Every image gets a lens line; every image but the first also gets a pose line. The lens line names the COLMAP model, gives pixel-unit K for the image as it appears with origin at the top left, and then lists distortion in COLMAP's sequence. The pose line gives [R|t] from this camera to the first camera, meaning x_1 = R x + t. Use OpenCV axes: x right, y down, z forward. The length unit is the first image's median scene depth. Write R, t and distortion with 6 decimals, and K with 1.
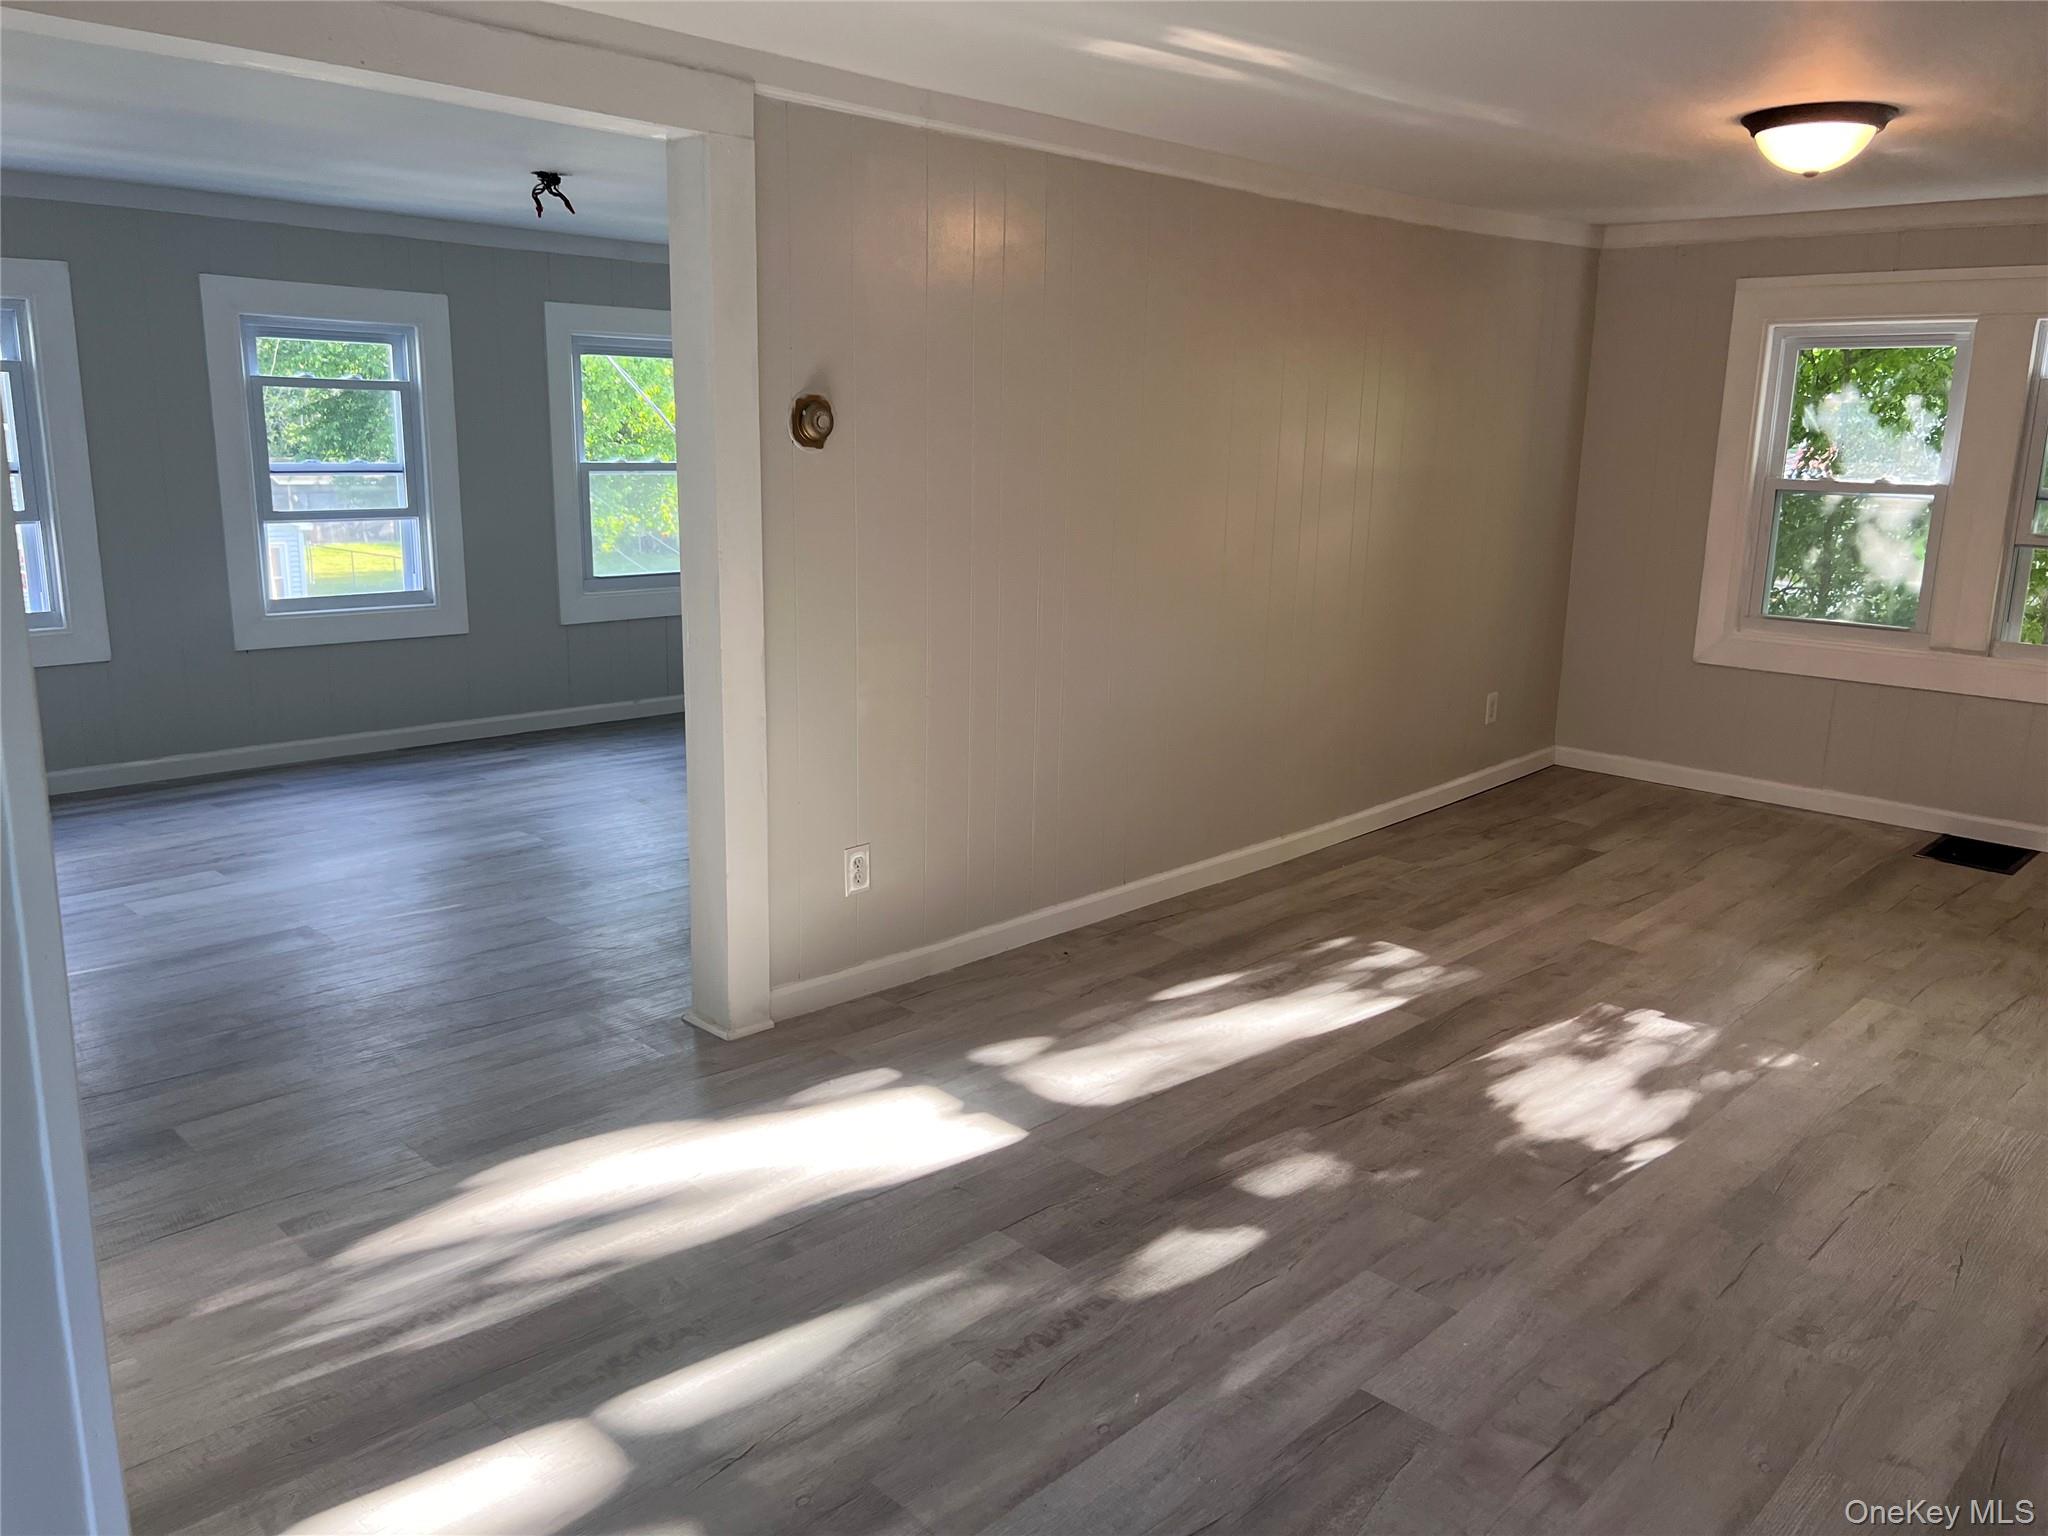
lens RADIAL K [[1562.3, 0, 1020.5], [0, 1562.3, 760.2], [0, 0, 1]] dist [0.004723, -0.003394]
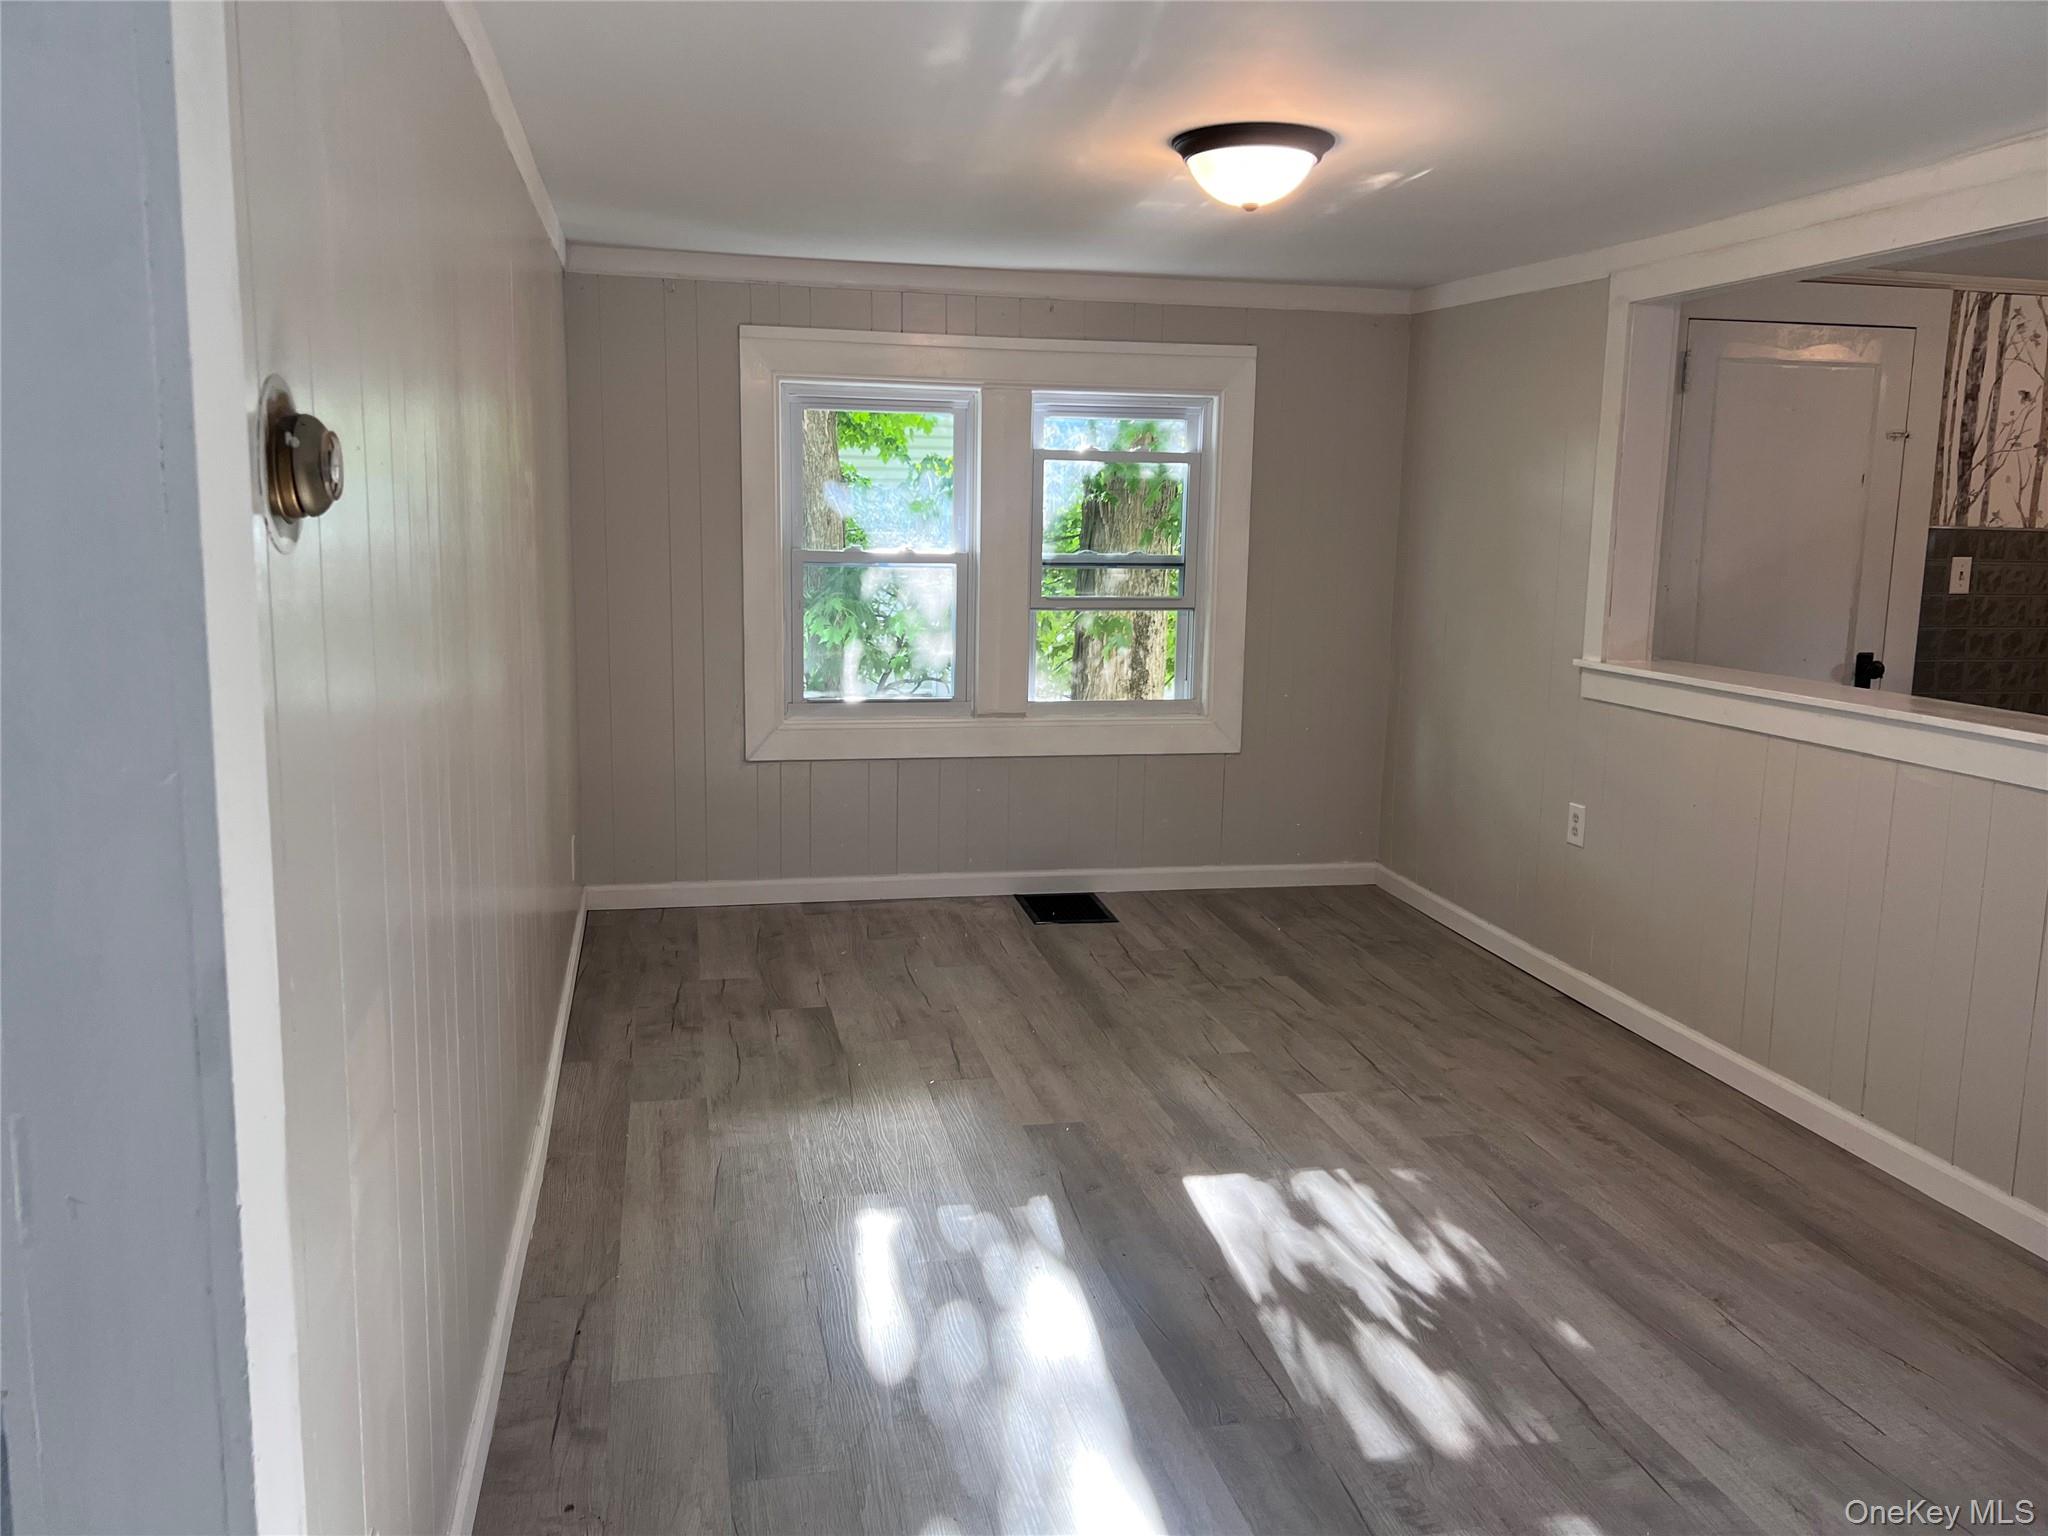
lens RADIAL K [[1527.3, 0, 1021.6], [0, 1527.3, 761.3], [0, 0, 1]] dist [0.093554, -0.001006]
pose [[0.547158, -0.142798, 0.824759, -0.587732], [0.172976, 0.983361, 0.055503, -0.256383], [-0.818961, 0.112295, 0.562754, 1.194371]]
